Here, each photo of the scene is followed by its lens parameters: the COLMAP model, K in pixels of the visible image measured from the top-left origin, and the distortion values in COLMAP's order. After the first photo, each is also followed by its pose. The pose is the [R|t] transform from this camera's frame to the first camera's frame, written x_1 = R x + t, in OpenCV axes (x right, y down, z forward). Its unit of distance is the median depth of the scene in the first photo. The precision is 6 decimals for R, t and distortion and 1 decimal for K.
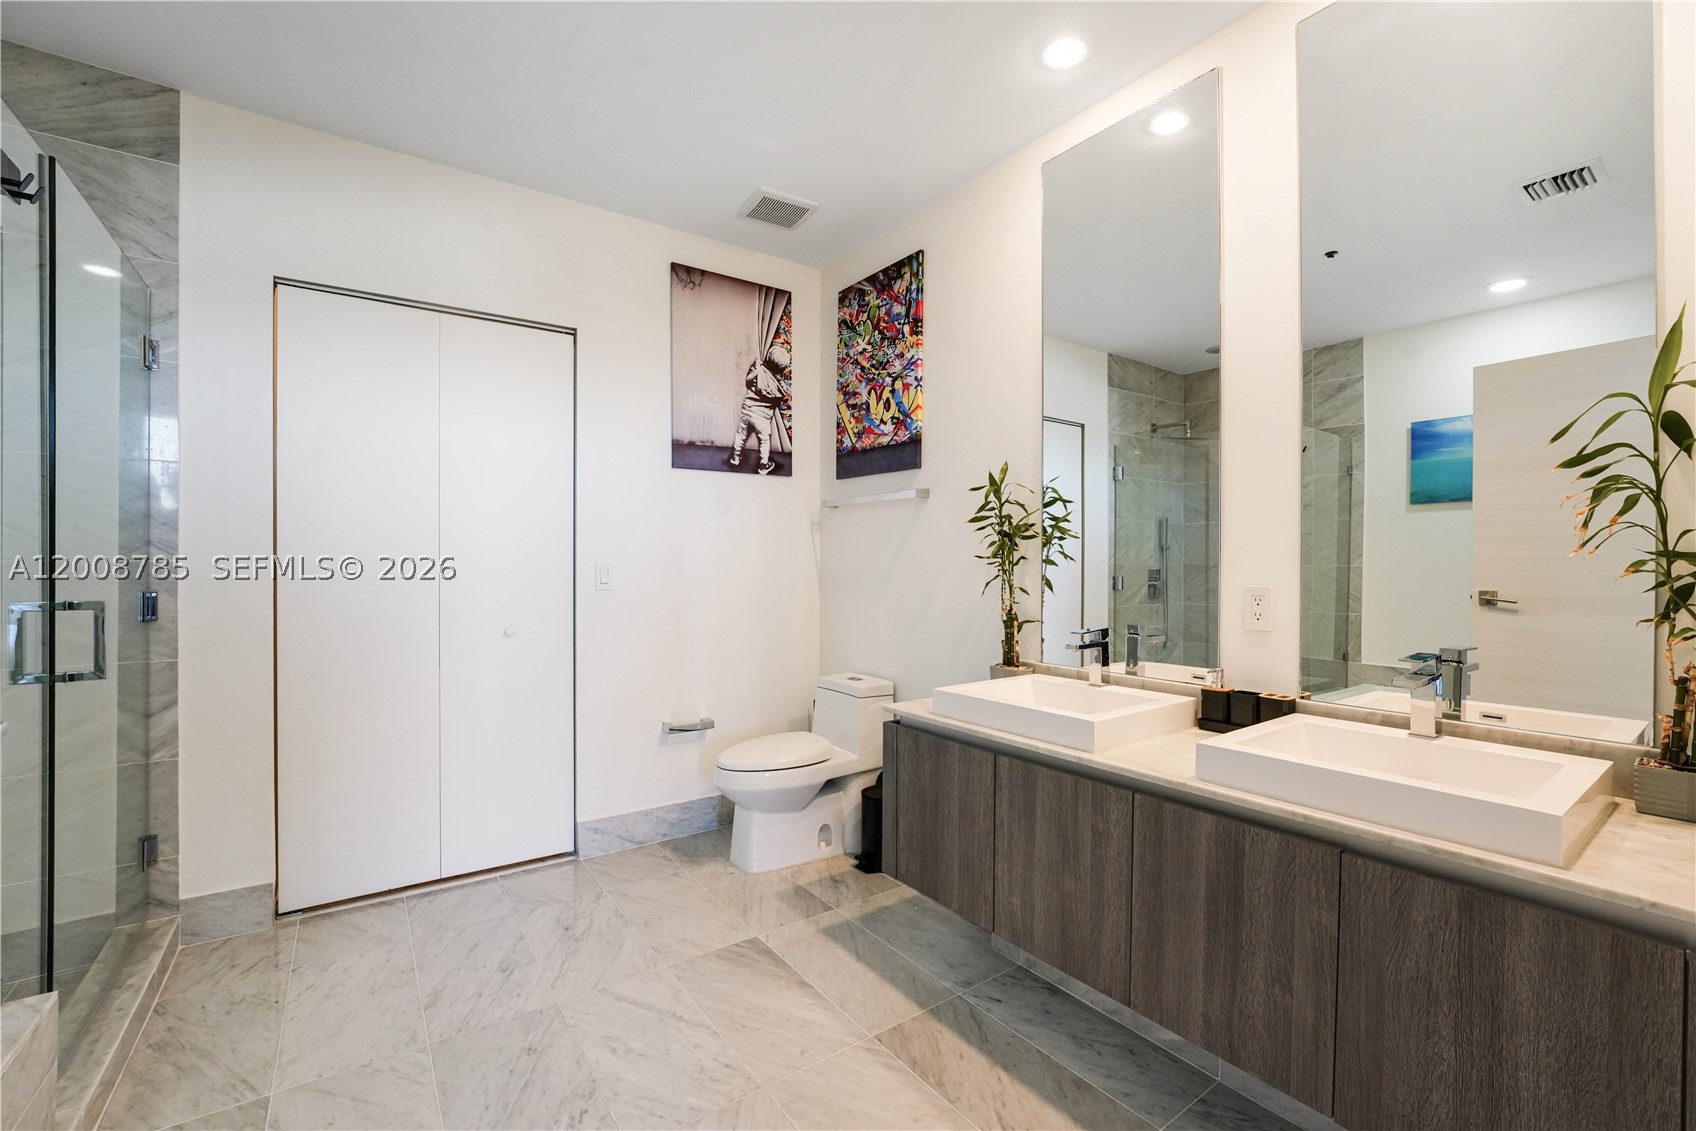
lens RADIAL K [[702.3, 0, 846.7], [0, 702.3, 572.4], [0, 0, 1]] dist [-0.001036, 0.001016]
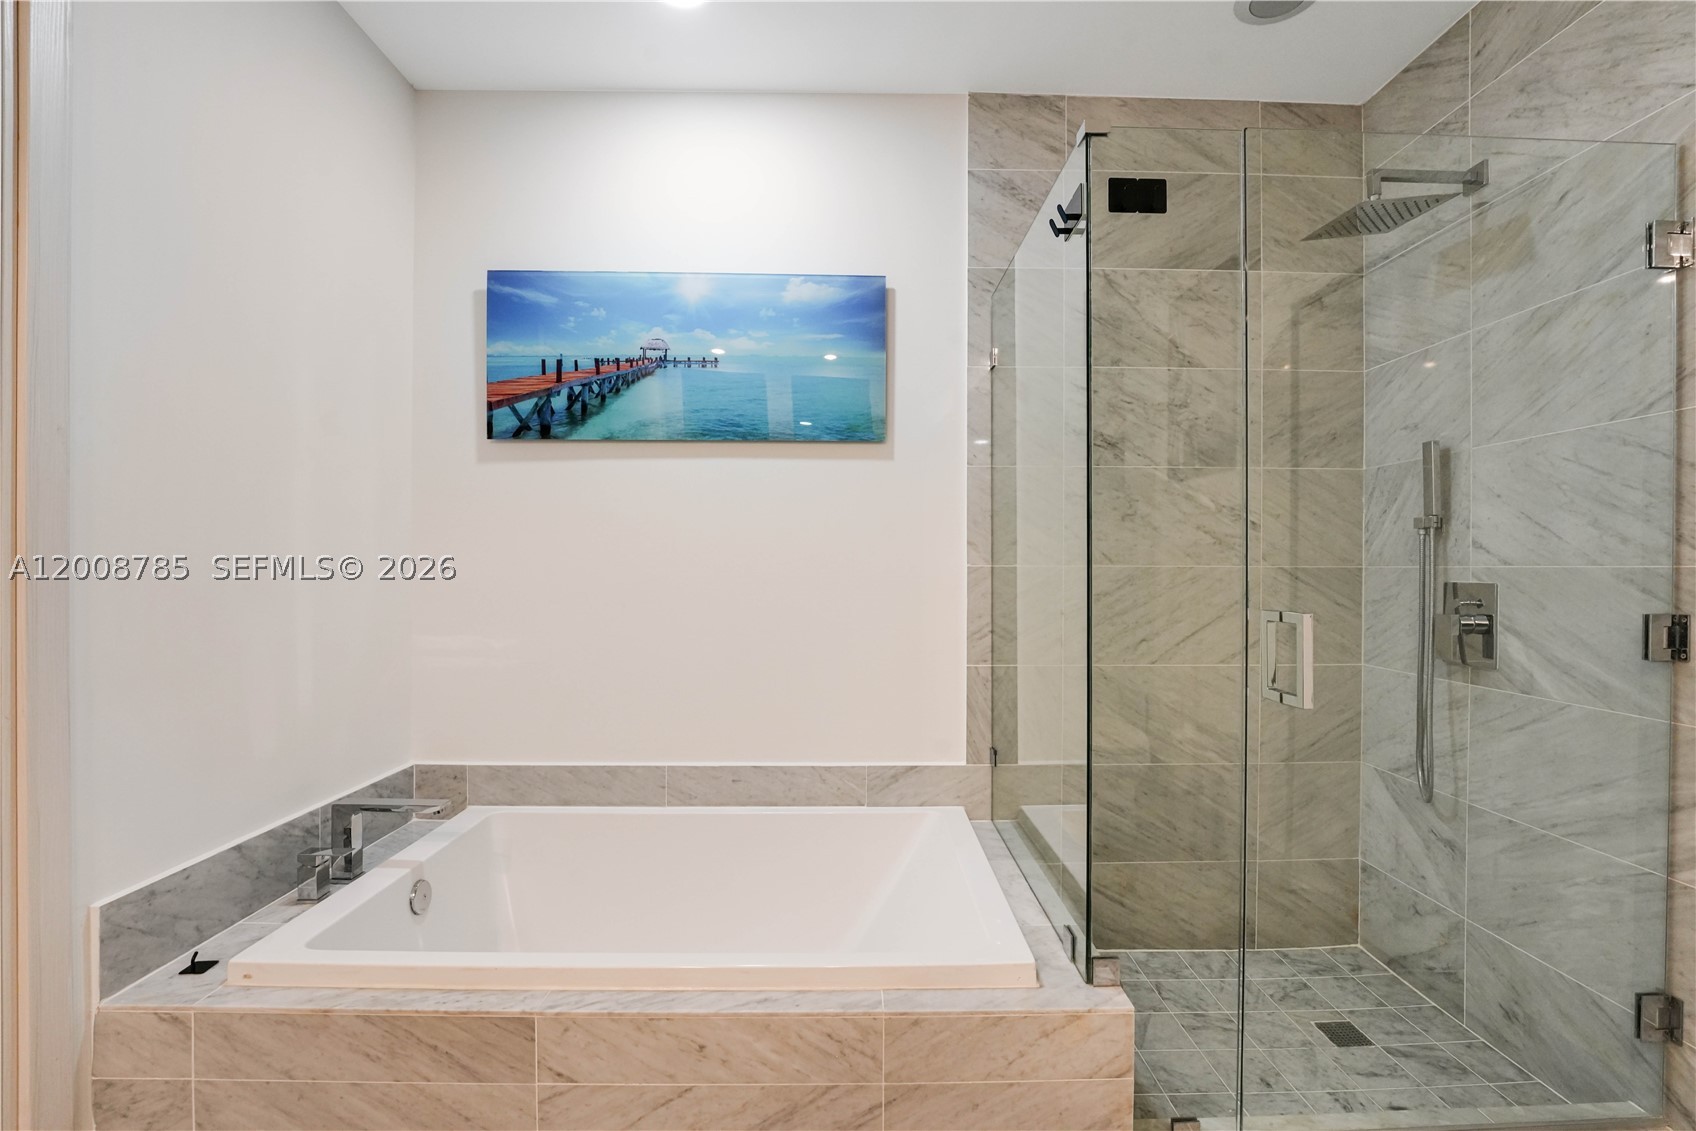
lens RADIAL K [[728.8, 0, 855.7], [0, 728.8, 574.9], [0, 0, 1]] dist [-0.024614, 0.000073]
pose [[-0.563958, 0.001367, -0.825803, -0.044187], [-0.010050, 0.999913, 0.008519, -0.005884], [0.825742, 0.013104, -0.563895, 0.728359]]
